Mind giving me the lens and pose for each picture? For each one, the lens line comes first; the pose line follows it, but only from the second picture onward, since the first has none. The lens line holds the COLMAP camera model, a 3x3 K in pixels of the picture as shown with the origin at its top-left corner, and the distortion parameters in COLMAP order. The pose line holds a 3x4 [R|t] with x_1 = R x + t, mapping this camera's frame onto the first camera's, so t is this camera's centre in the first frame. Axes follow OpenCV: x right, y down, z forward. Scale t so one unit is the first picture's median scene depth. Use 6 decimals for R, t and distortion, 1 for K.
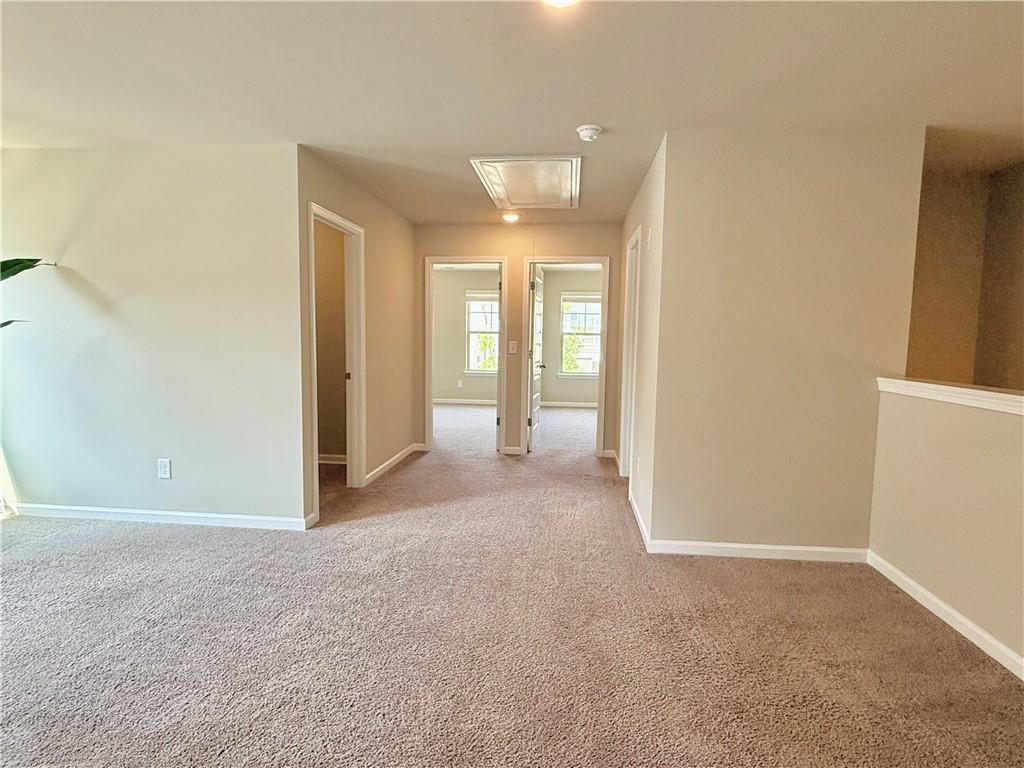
lens RADIAL K [[575.5, 0, 511.8], [0, 575.5, 385.7], [0, 0, 1]] dist [0.005059, -0.001608]
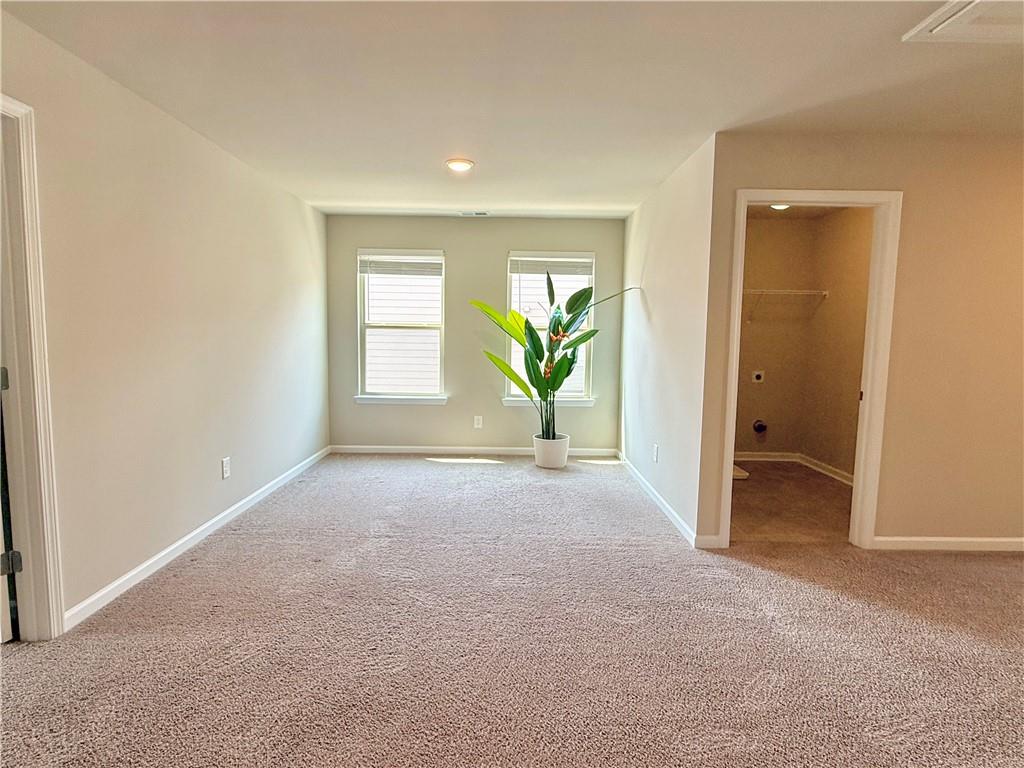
lens RADIAL K [[541.4, 0, 514.0], [0, 541.4, 382.9], [0, 0, 1]] dist [0.004932, -0.000906]
pose [[0.109689, 0.073168, -0.991269, 0.440727], [-0.105725, 0.992488, 0.061559, -0.035154], [0.988327, 0.098050, 0.116600, 0.558116]]
